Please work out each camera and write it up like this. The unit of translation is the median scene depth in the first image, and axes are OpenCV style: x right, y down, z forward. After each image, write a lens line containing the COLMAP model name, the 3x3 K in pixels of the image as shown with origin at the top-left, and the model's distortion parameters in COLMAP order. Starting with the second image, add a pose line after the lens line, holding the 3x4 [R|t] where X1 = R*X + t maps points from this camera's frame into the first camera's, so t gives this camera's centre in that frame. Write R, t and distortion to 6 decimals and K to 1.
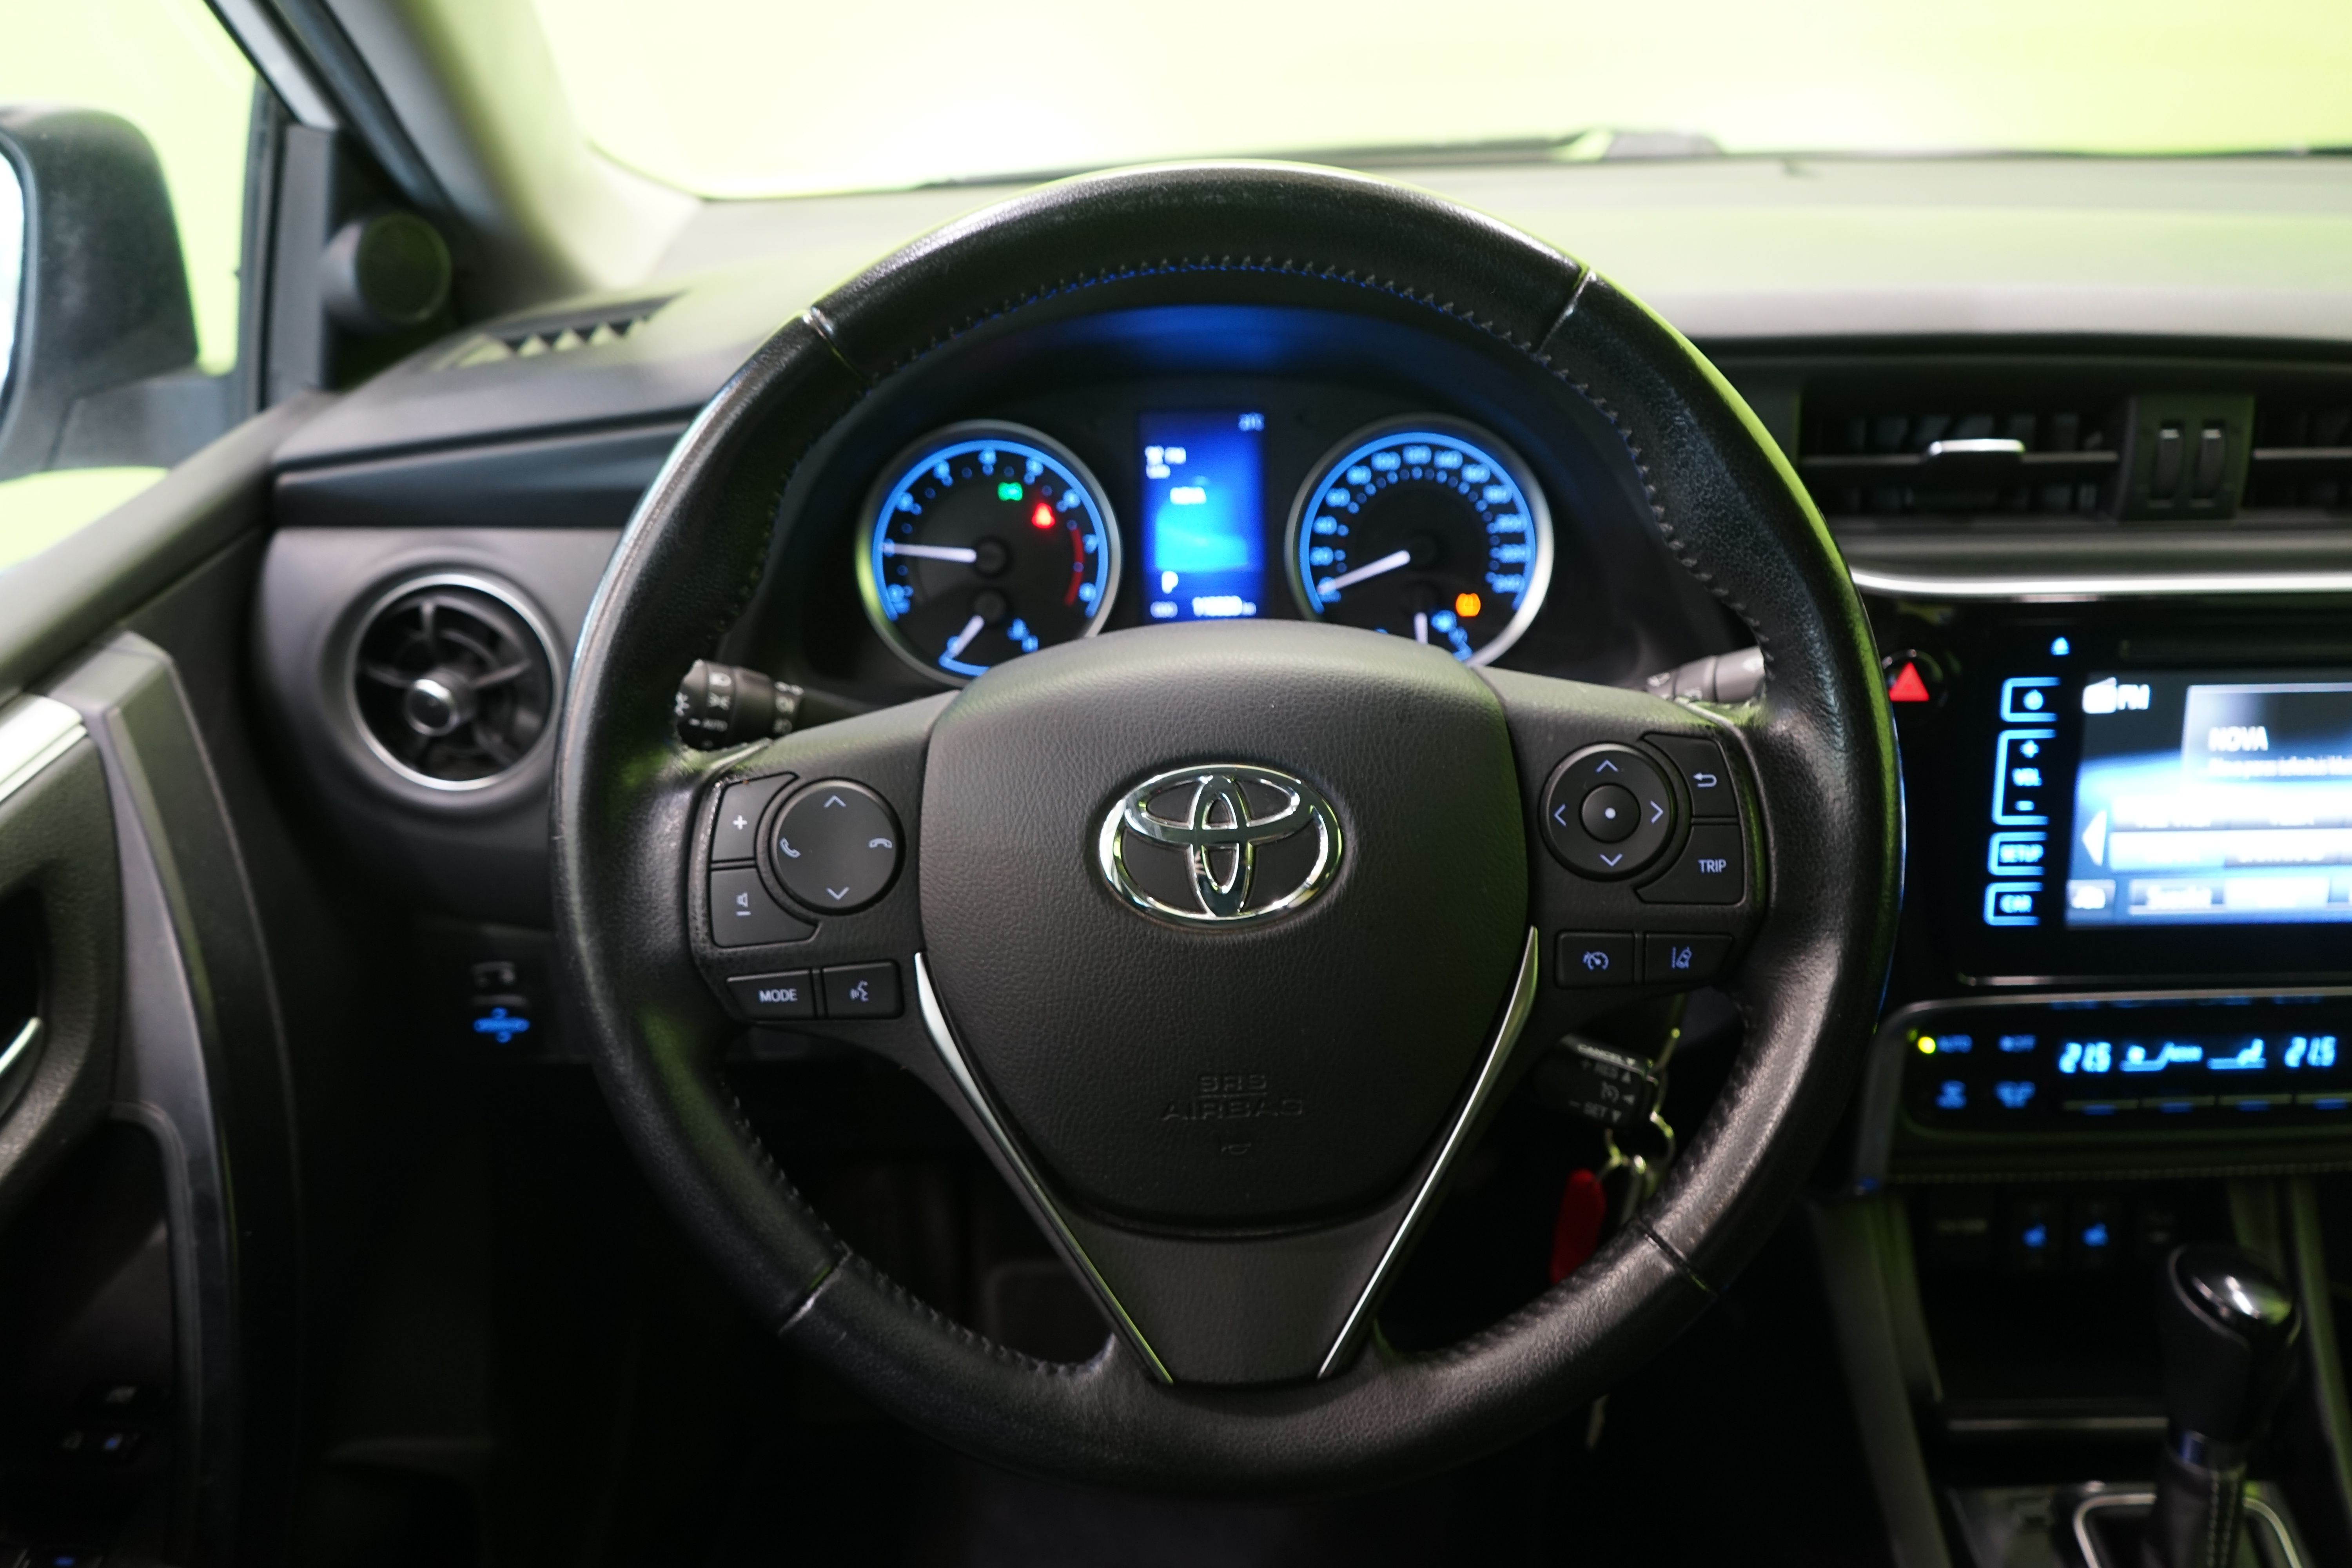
lens RADIAL K [[1900.2, 0, 1190.0], [0, 1900.2, 777.8], [0, 0, 1]] dist [-0.012935, 0.040213]
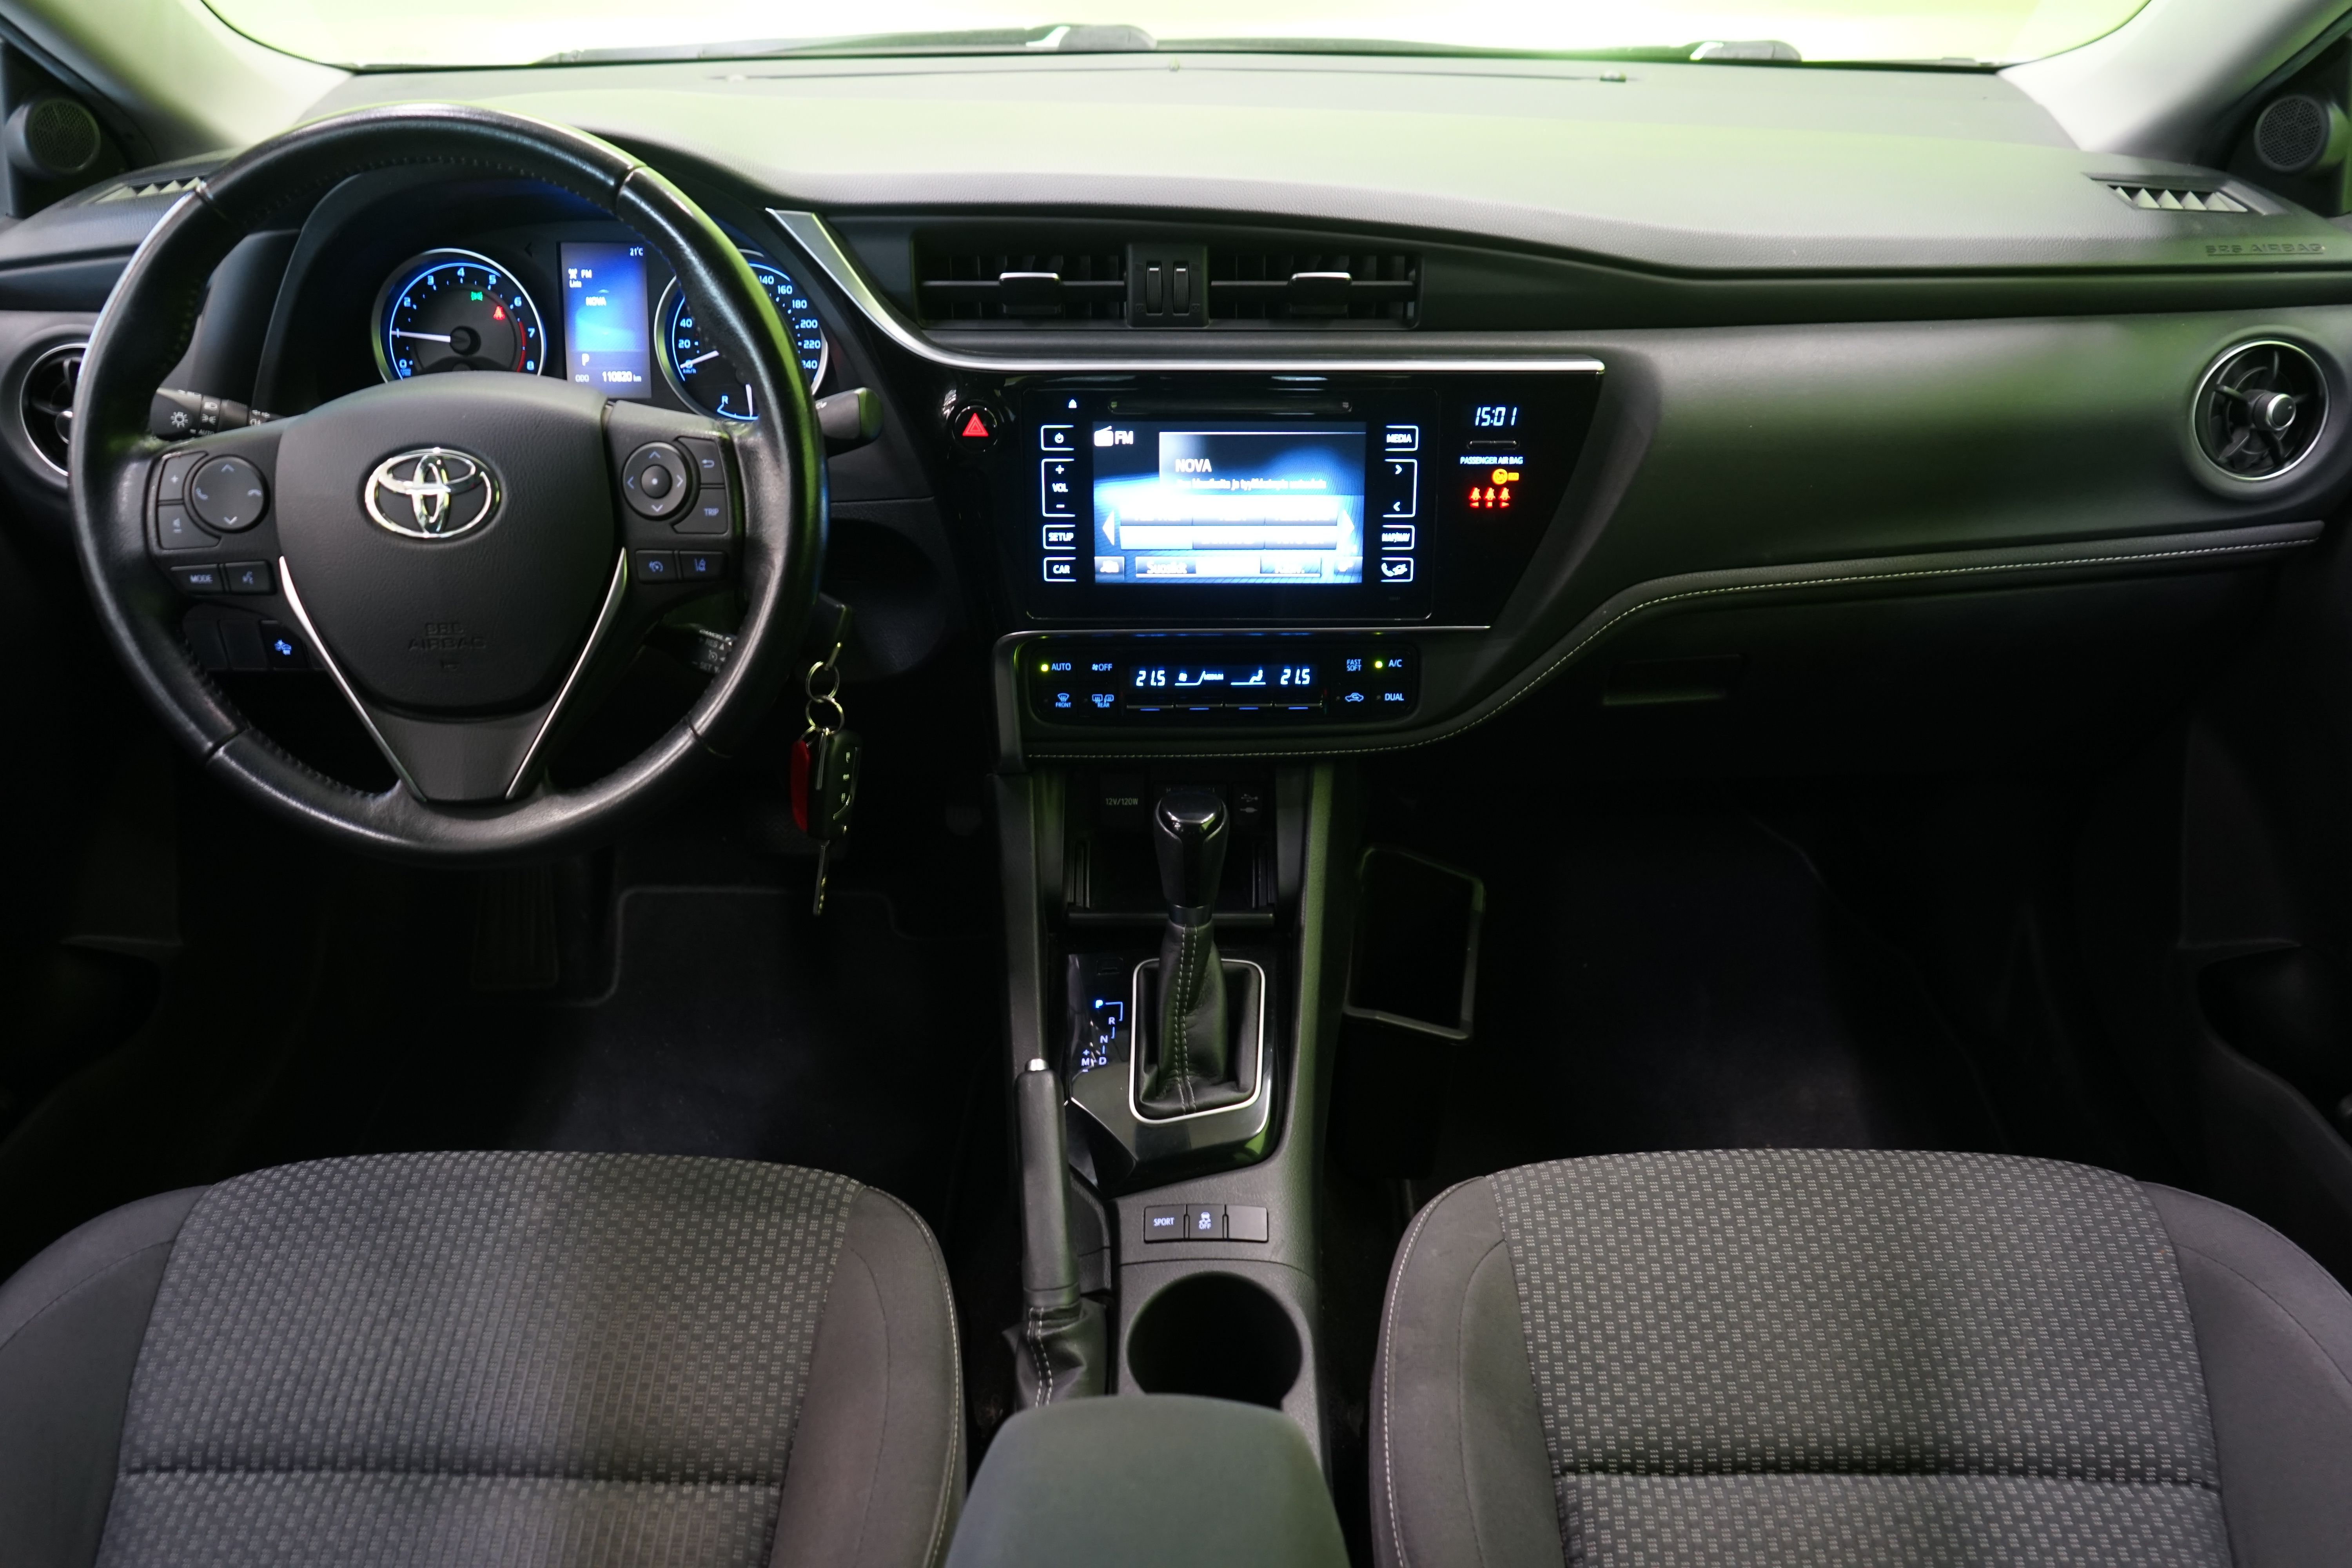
lens RADIAL K [[1900.2, 0, 1183.0], [0, 1900.2, 769.6], [0, 0, 1]] dist [-0.012935, 0.040213]
pose [[0.999757, 0.019335, -0.010604, 0.559773], [-0.018347, 0.996084, 0.086489, 0.094415], [0.012234, -0.086273, 0.996196, -0.597674]]
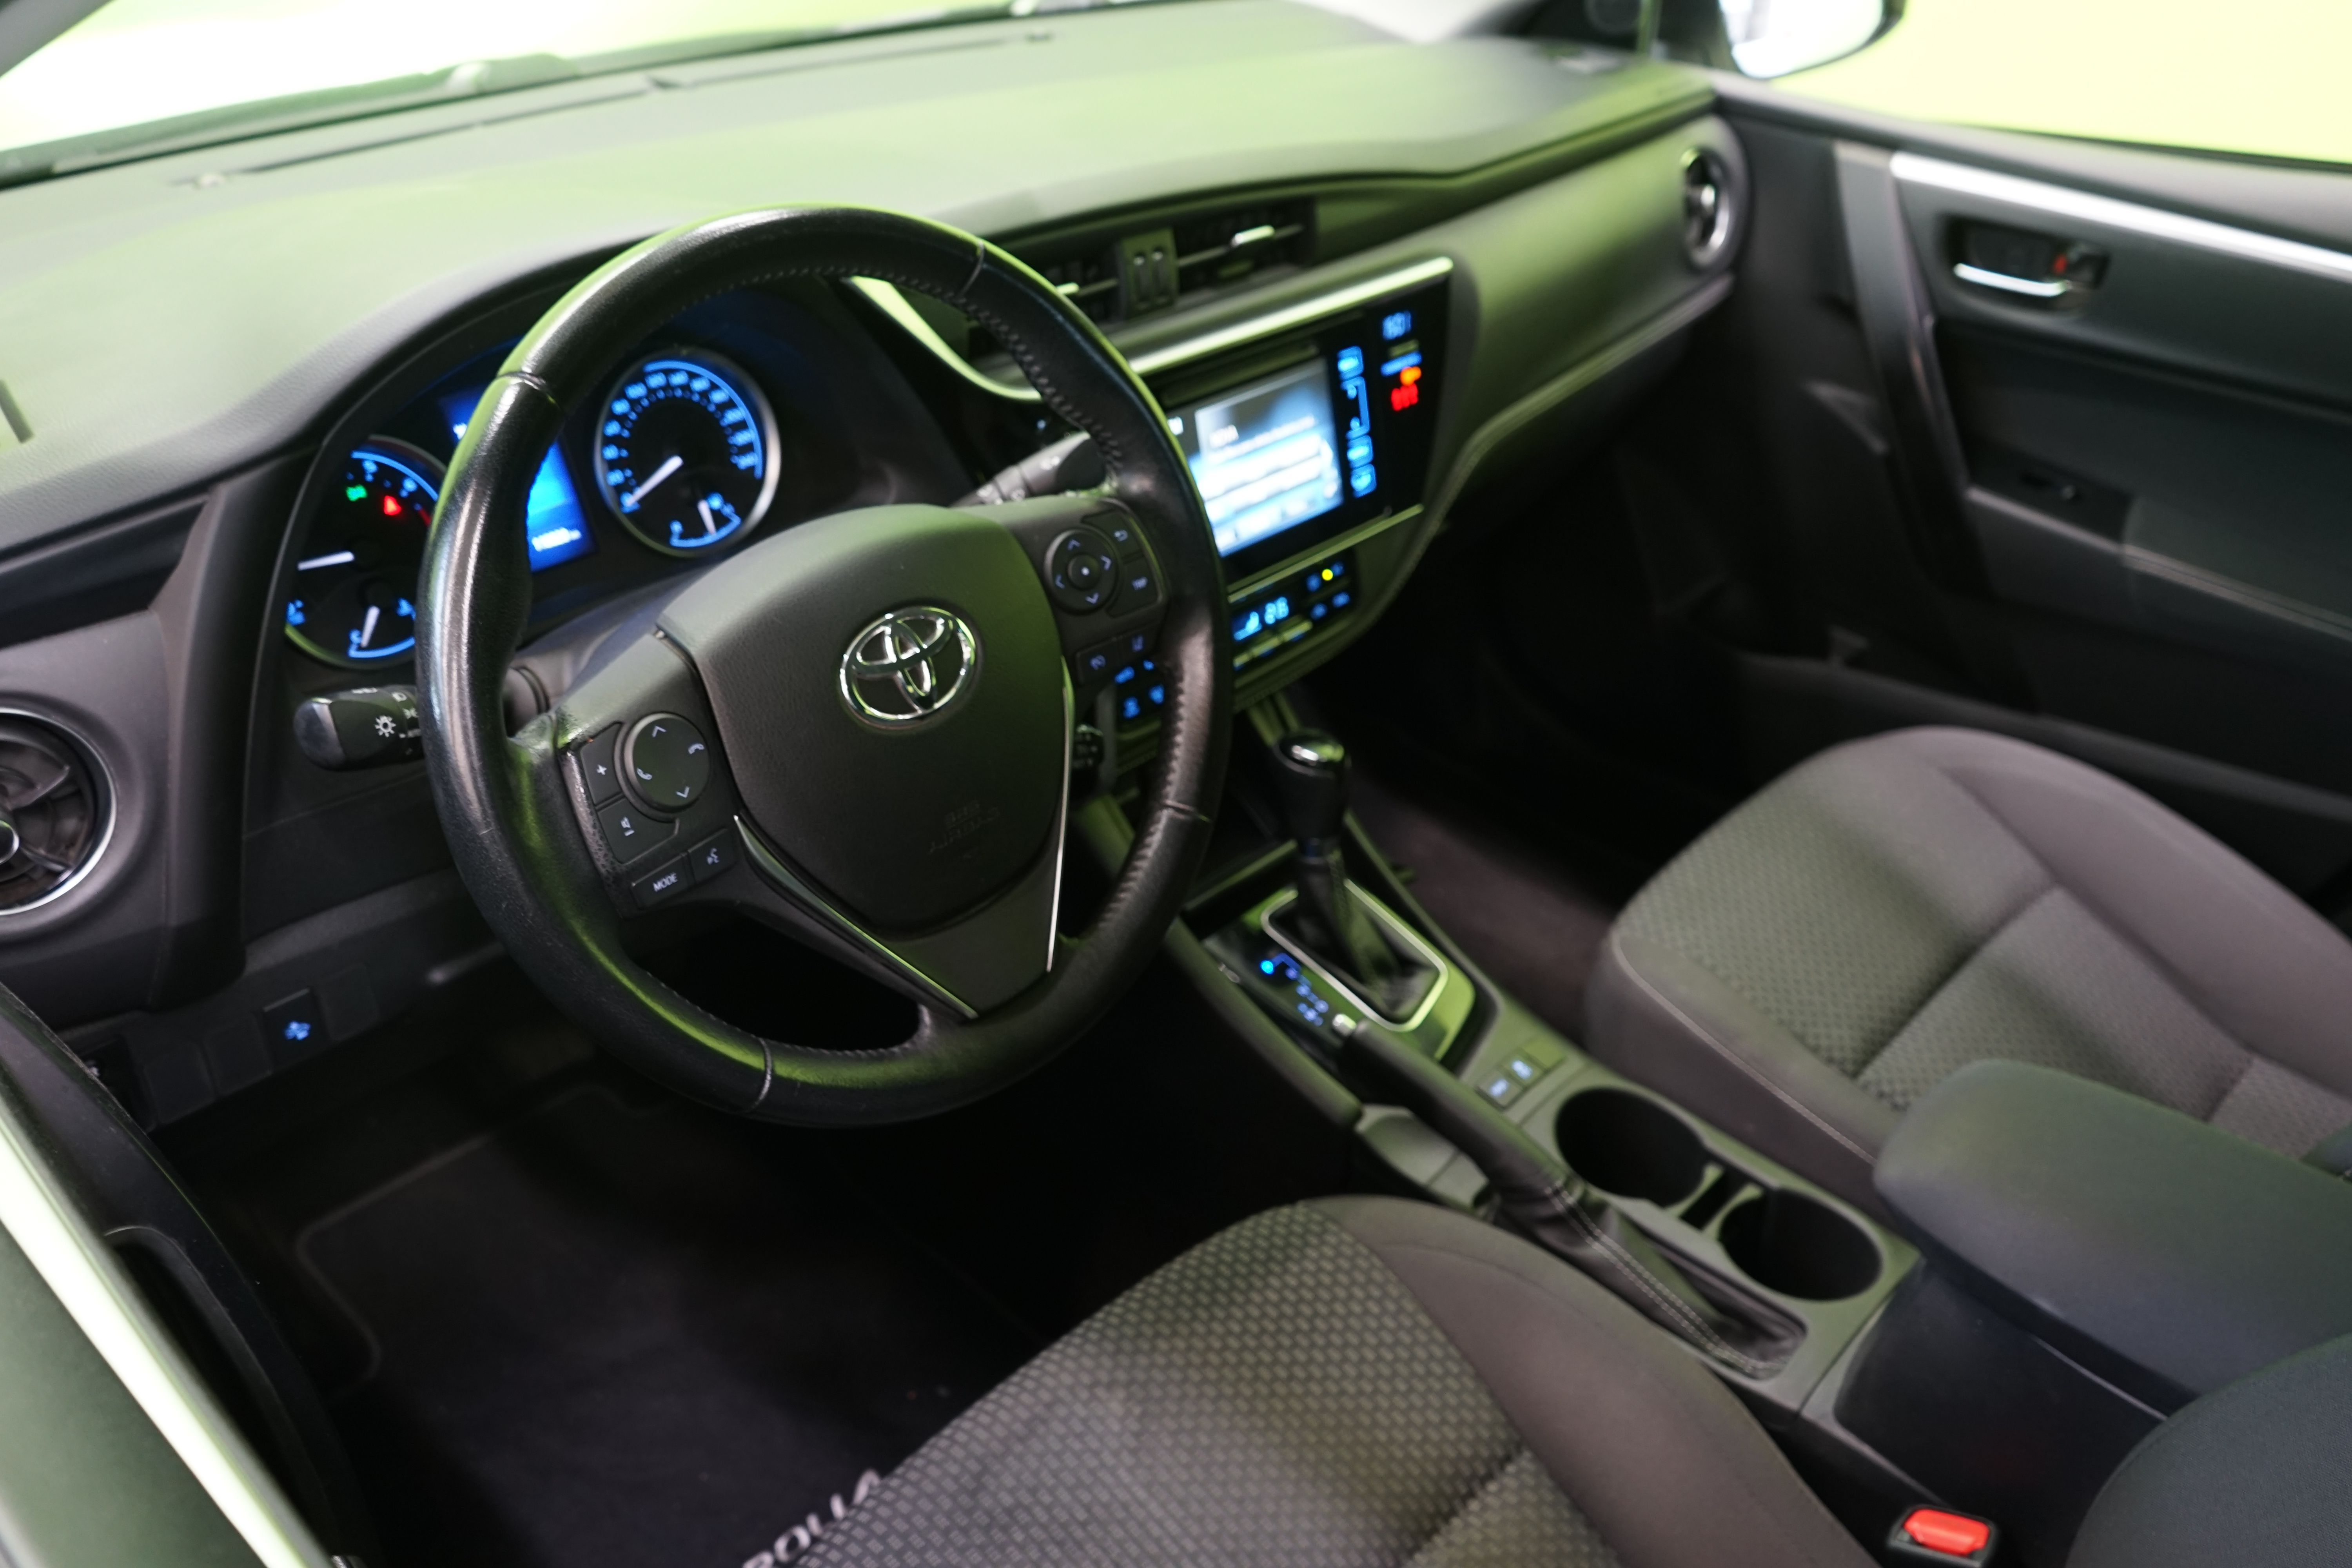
lens RADIAL K [[1900.2, 0, 1180.5], [0, 1900.2, 772.3], [0, 0, 1]] dist [-0.012935, 0.040213]
pose [[0.691788, -0.355303, 0.628641, -0.605813], [0.288886, 0.934045, 0.210011, -0.104432], [-0.661796, 0.036323, 0.748803, -0.194146]]
